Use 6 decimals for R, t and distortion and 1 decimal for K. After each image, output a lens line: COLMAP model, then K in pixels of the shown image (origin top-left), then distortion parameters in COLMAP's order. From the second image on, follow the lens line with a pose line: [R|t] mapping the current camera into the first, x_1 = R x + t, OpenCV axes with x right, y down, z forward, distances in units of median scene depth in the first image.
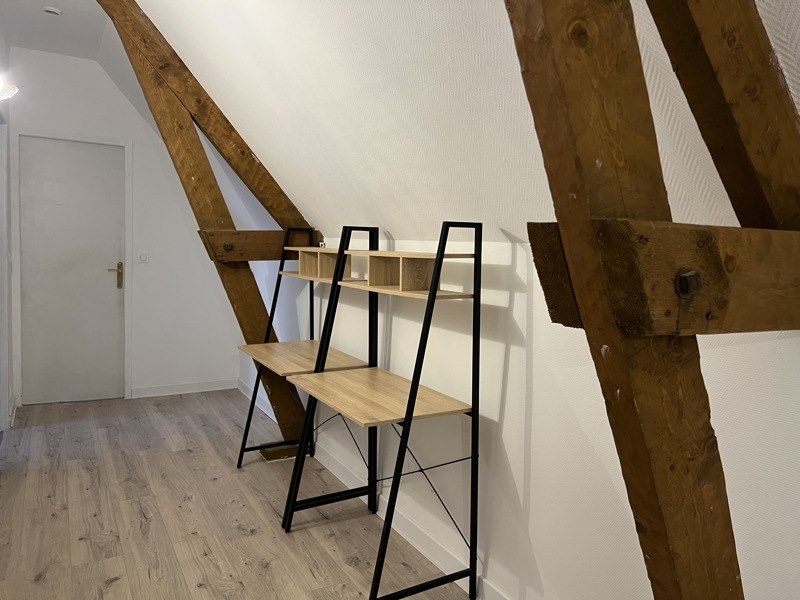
lens RADIAL K [[606.8, 0, 398.9], [0, 606.8, 296.6], [0, 0, 1]] dist [0.011871, -0.024902]
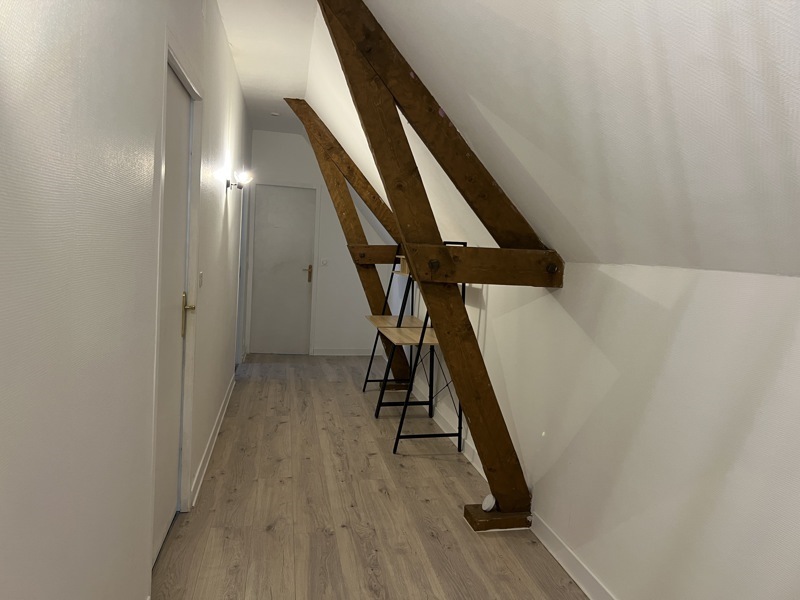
lens RADIAL K [[606.8, 0, 402.0], [0, 606.8, 299.6], [0, 0, 1]] dist [0.011871, -0.024902]
pose [[0.947859, 0.038541, -0.316350, 0.345923], [-0.044369, 0.998952, -0.011238, 0.052815], [0.315585, 0.024688, 0.948576, -0.522369]]
